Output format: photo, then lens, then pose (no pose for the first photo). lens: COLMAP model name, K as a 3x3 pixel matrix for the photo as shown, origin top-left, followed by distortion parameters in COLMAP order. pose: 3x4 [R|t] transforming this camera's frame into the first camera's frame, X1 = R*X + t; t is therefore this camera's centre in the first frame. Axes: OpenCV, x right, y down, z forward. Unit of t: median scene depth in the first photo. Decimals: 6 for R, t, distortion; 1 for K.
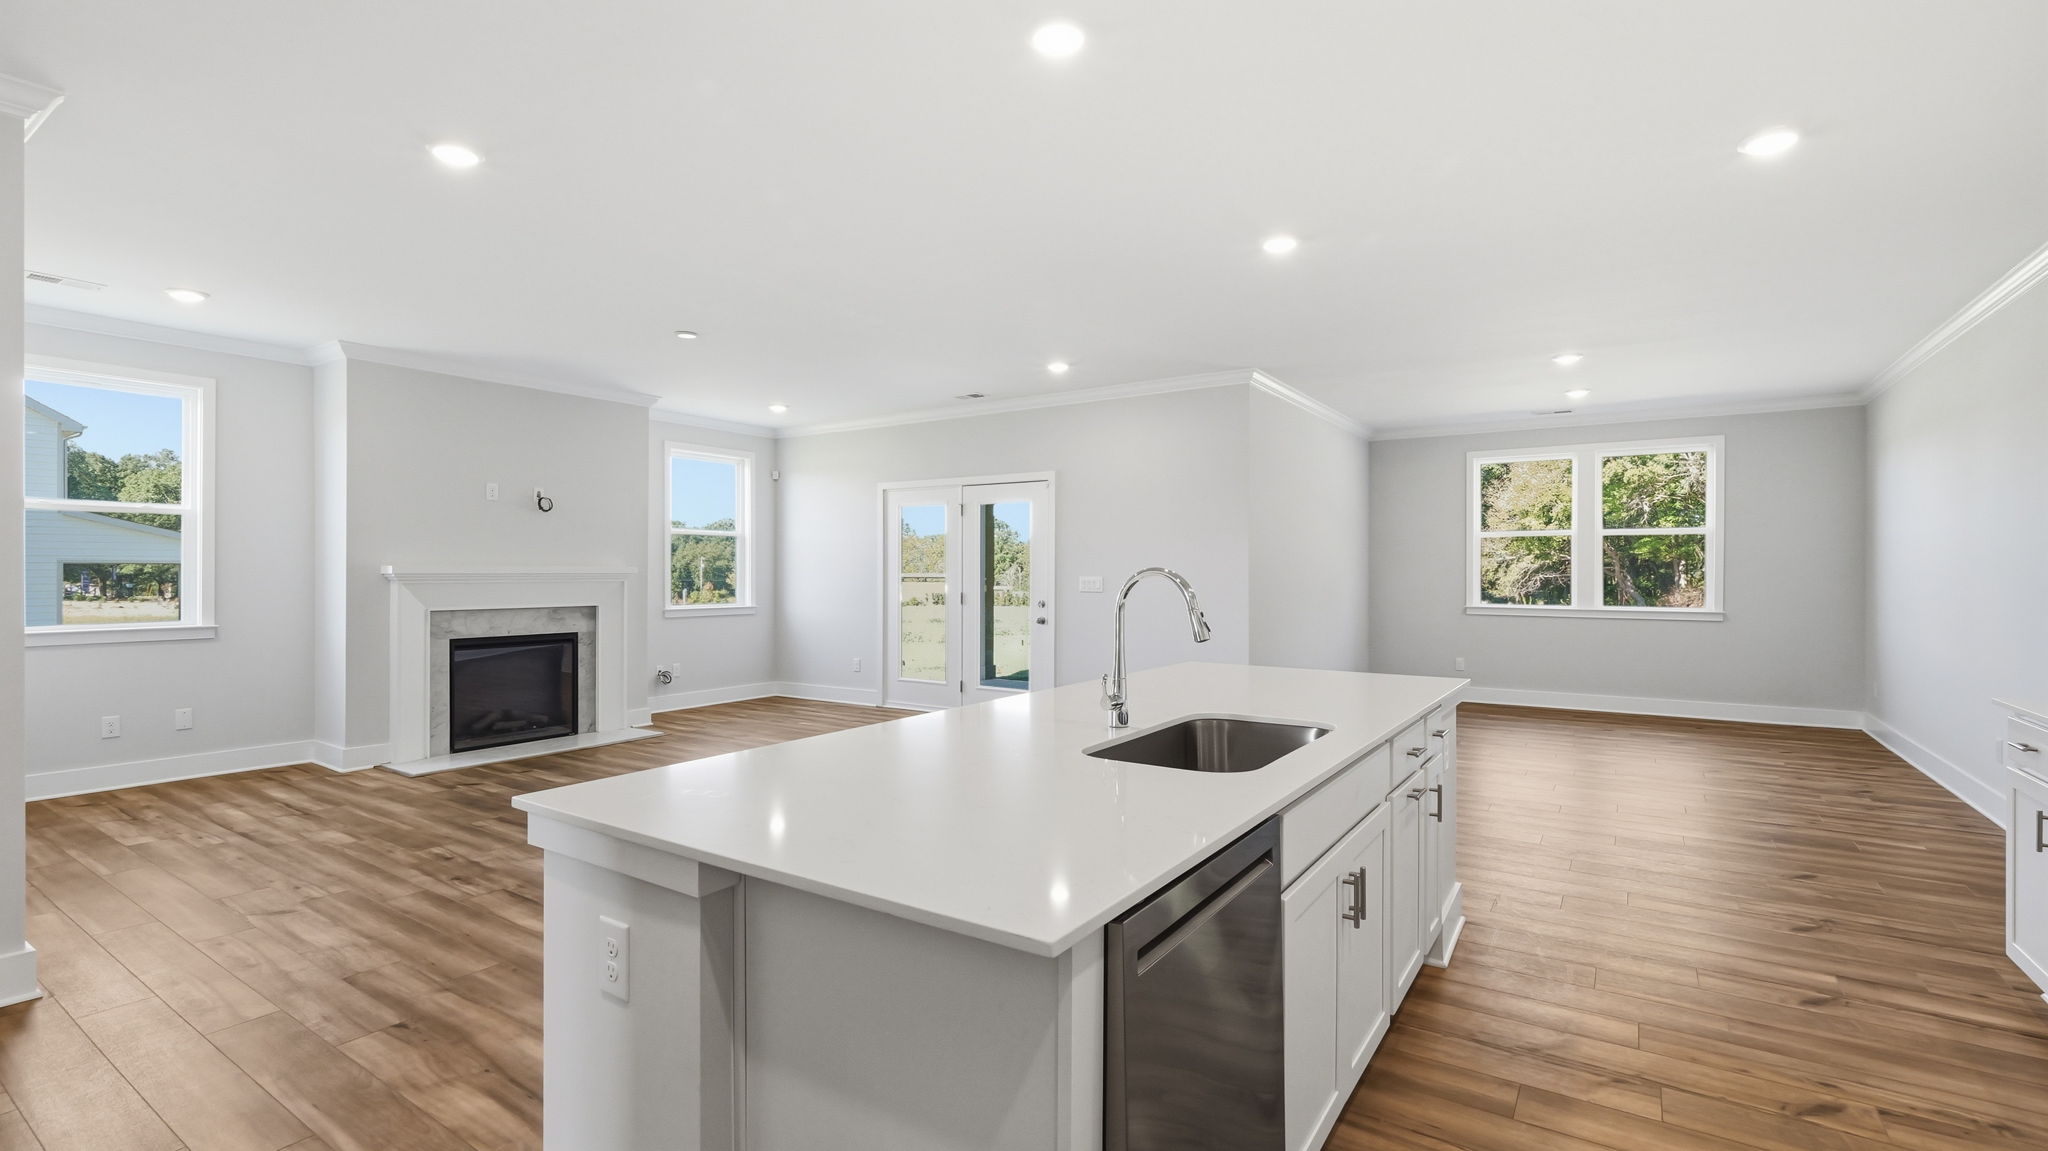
lens RADIAL K [[910.1, 0, 1019.9], [0, 910.1, 572.3], [0, 0, 1]] dist [-0.002437, -0.000686]
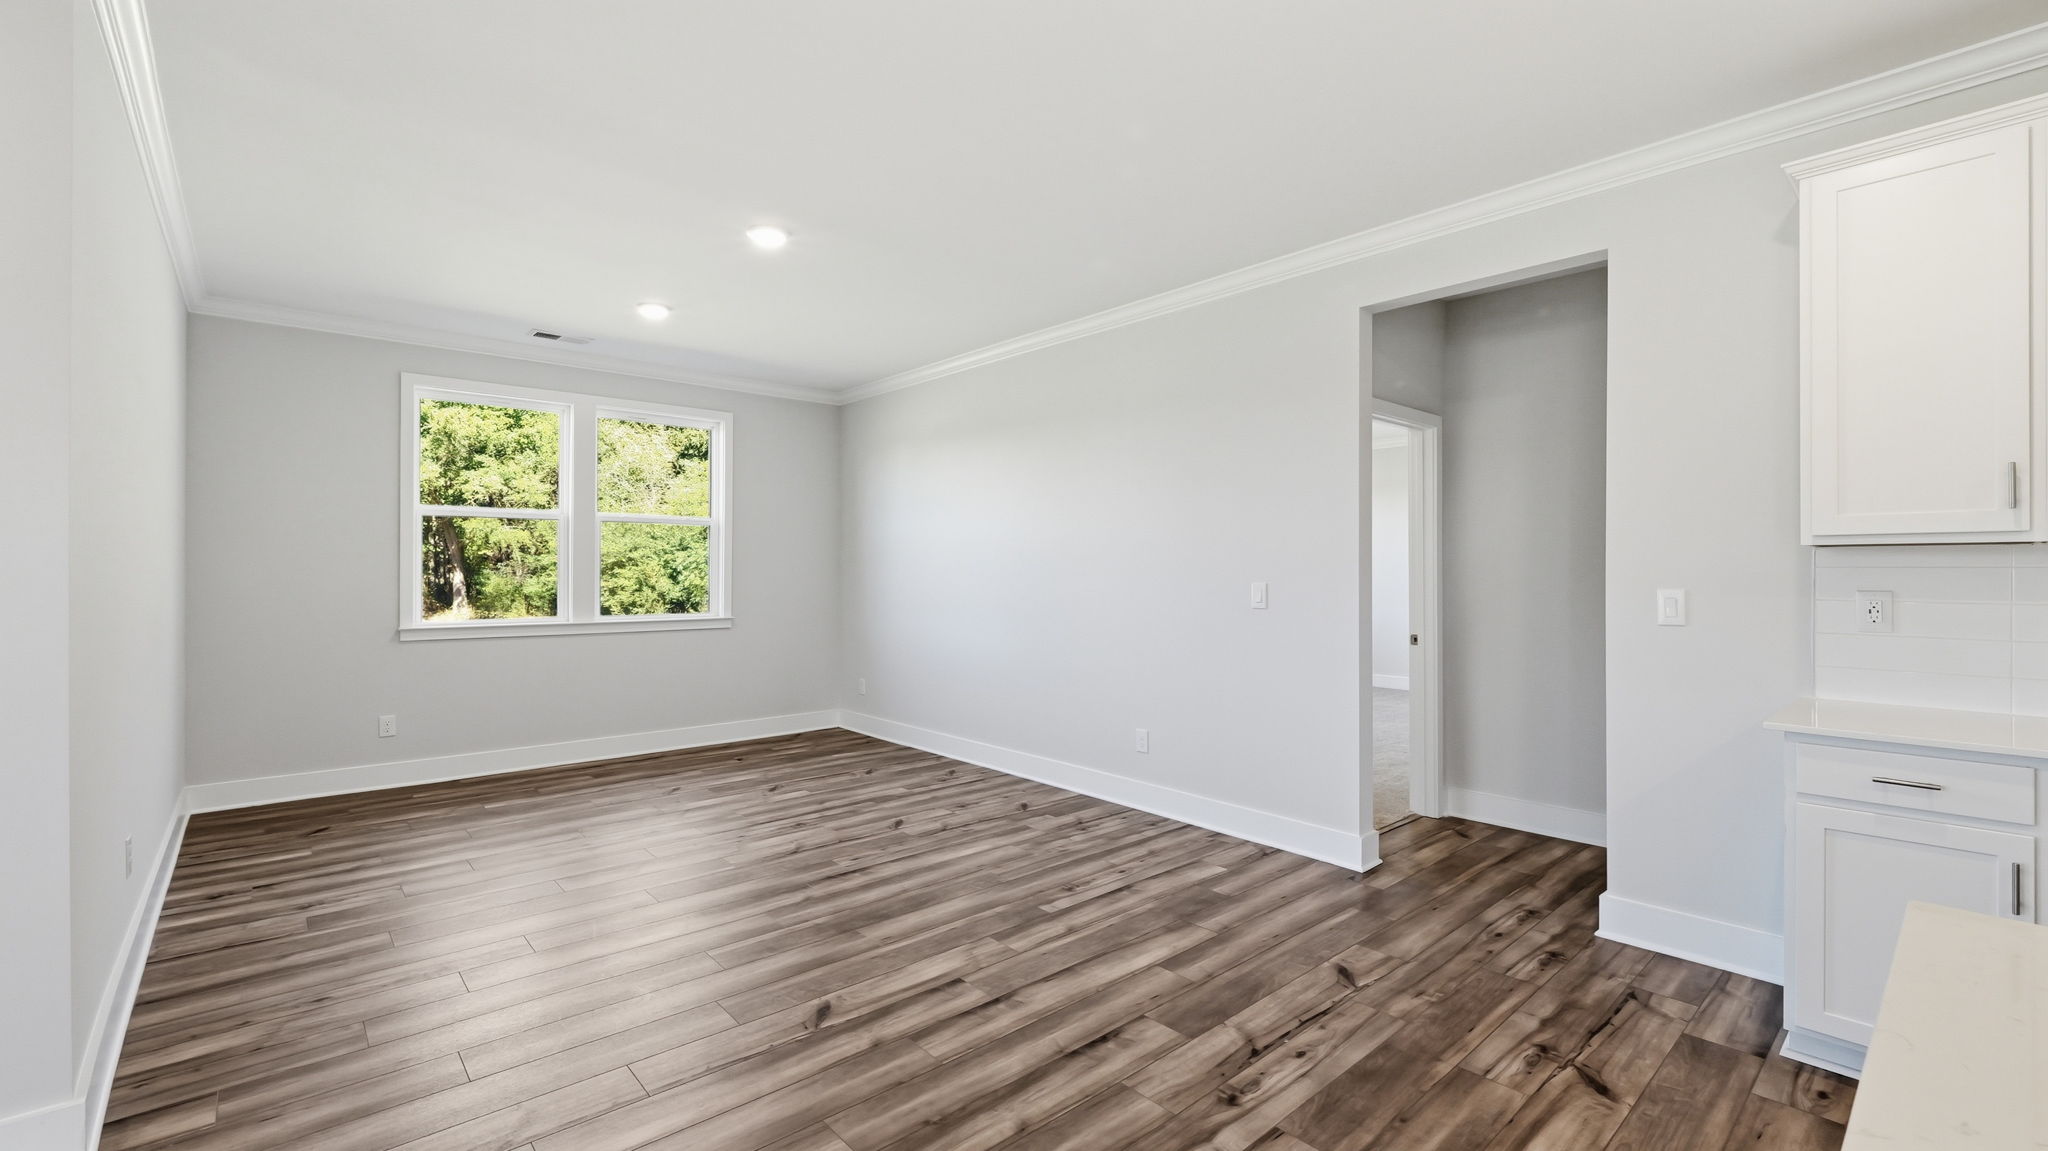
lens RADIAL K [[850.8, 0, 1017.8], [0, 850.8, 574.7], [0, 0, 1]] dist [-0.011768, 0.000170]
pose [[0.248541, -0.005898, 0.968604, 0.078160], [0.000146, 0.999982, 0.006052, -0.001178], [-0.968621, -0.001363, 0.248537, 0.743099]]
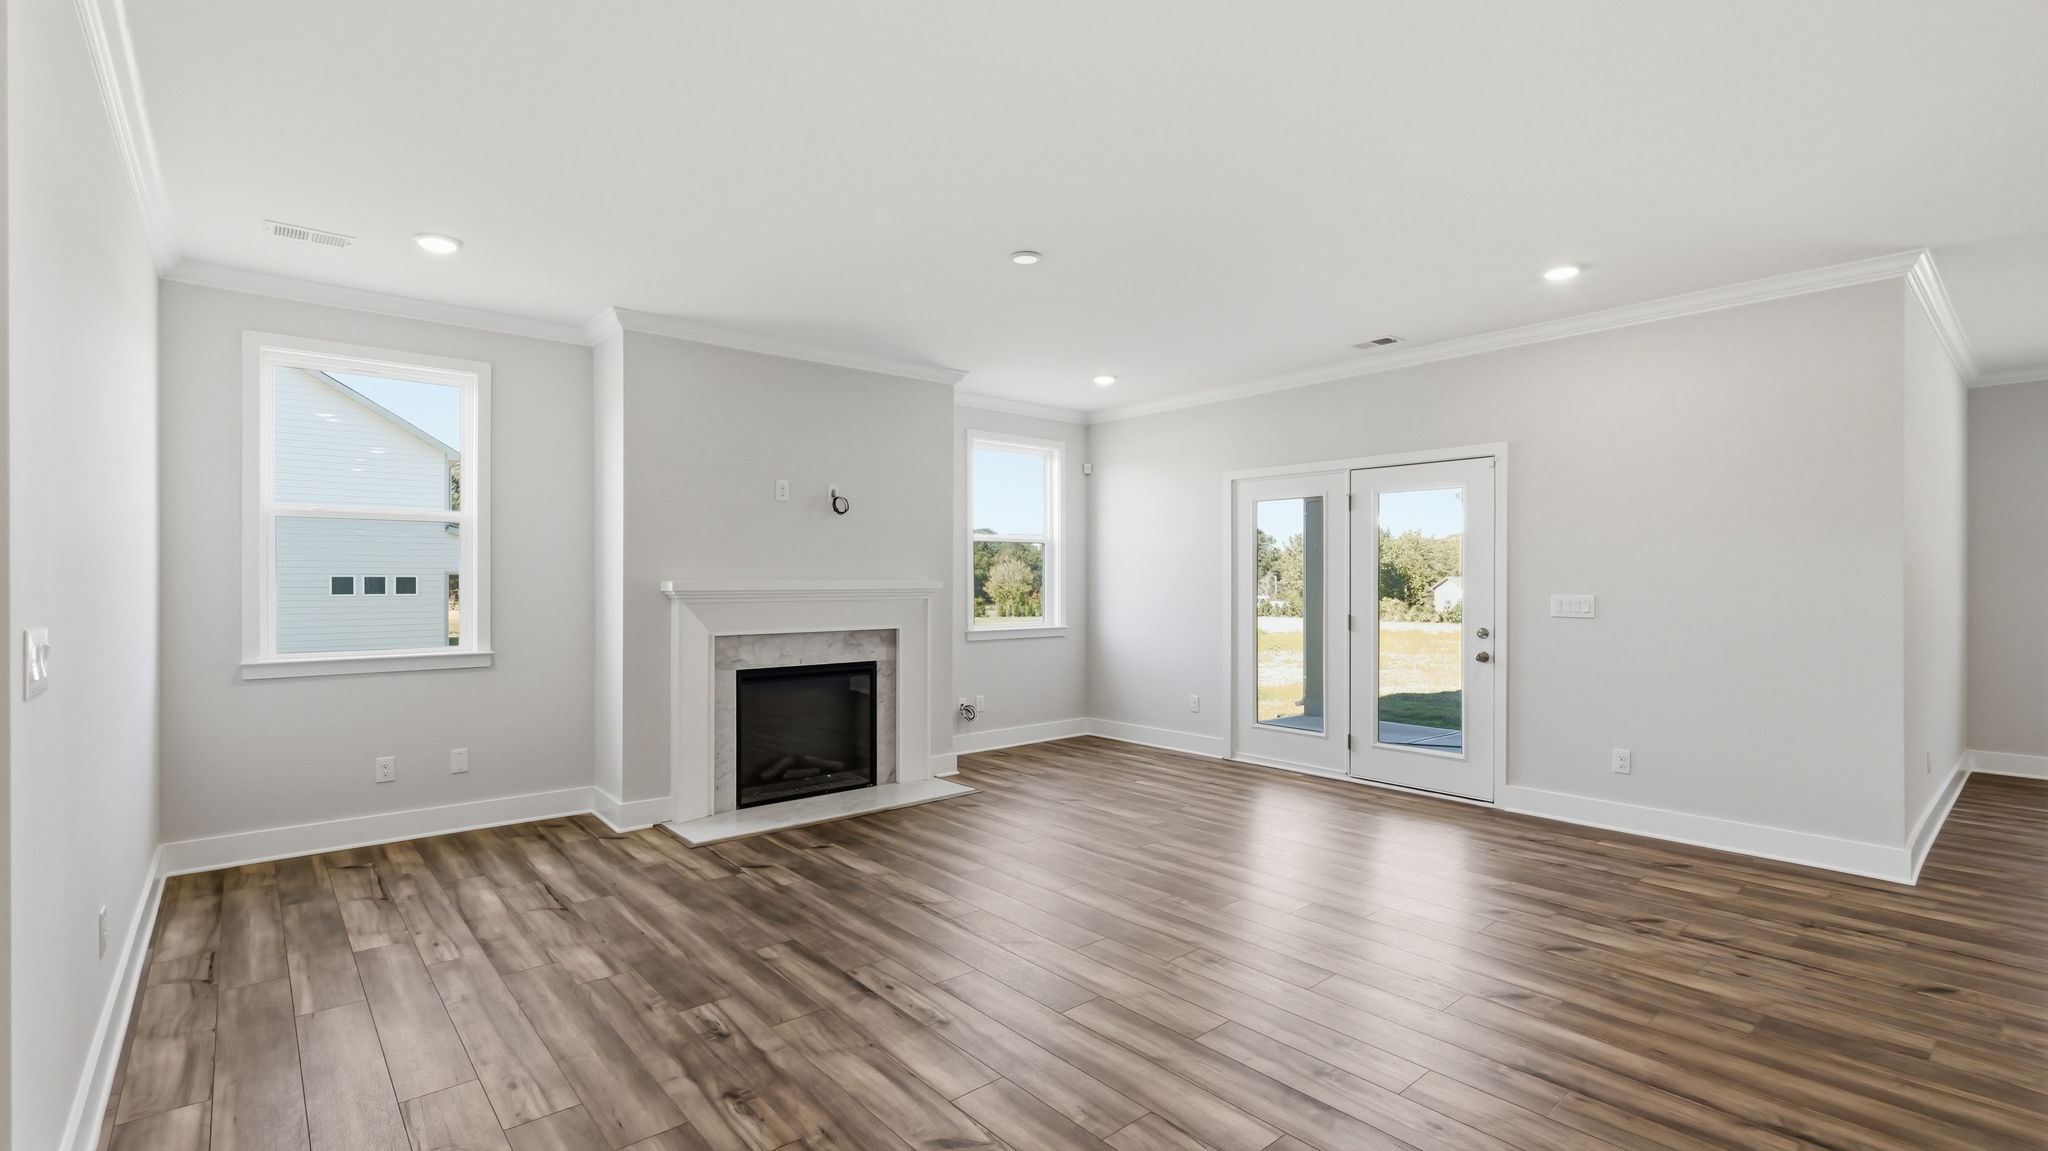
lens RADIAL K [[910.1, 0, 1021.6], [0, 910.1, 579.9], [0, 0, 1]] dist [-0.002437, -0.000686]
pose [[0.964347, -0.001393, -0.264637, -0.179922], [0.001180, 0.999999, -0.000965, -0.007697], [0.264638, 0.000618, 0.964348, 0.308838]]
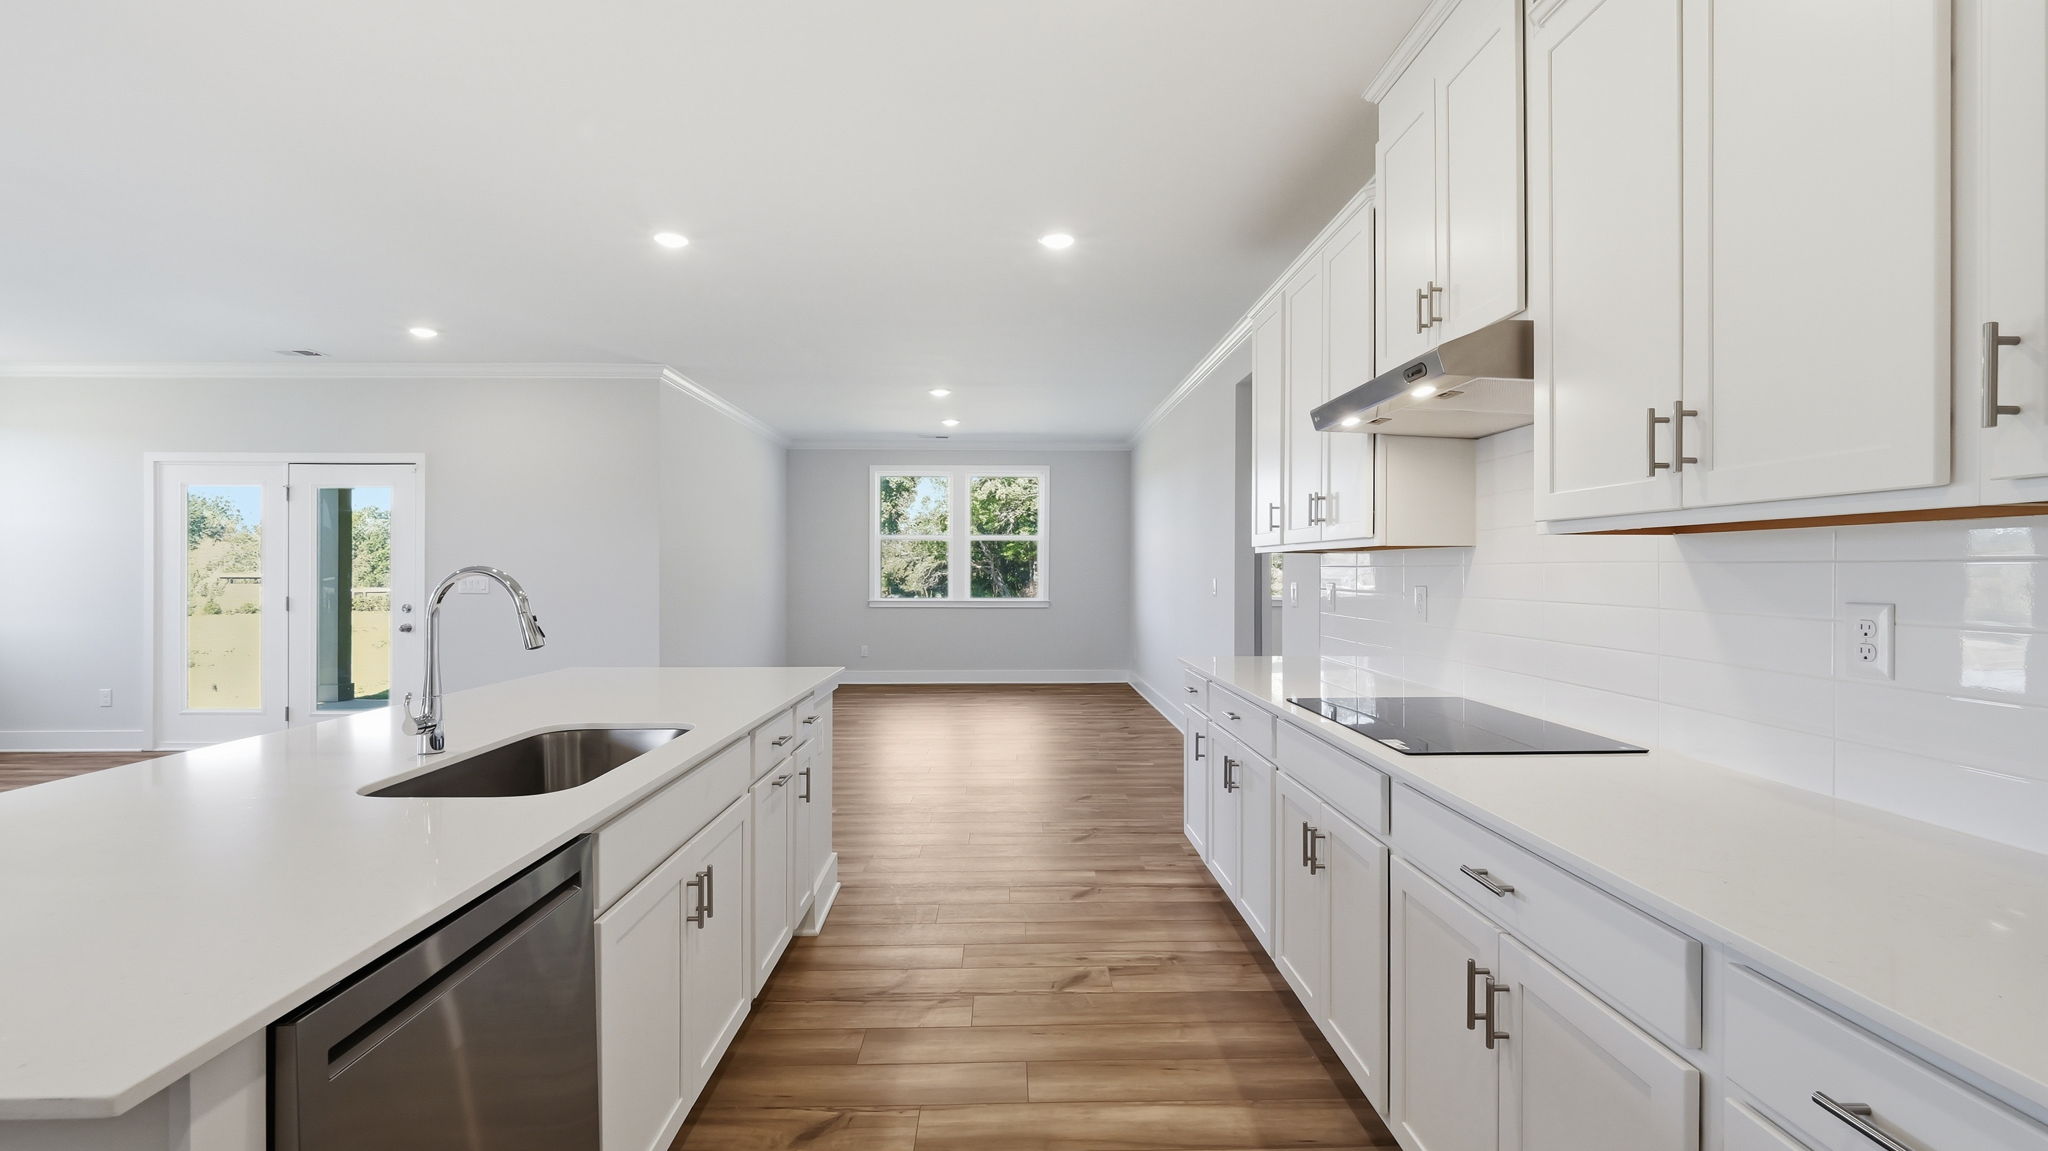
lens RADIAL K [[865.3, 0, 1026.1], [0, 865.3, 567.1], [0, 0, 1]] dist [-0.006116, -0.000468]
pose [[0.815331, 0.000869, 0.578995, 0.039130], [0.001438, 0.999993, -0.003525, -0.000286], [-0.578994, 0.003707, 0.815323, 0.007081]]
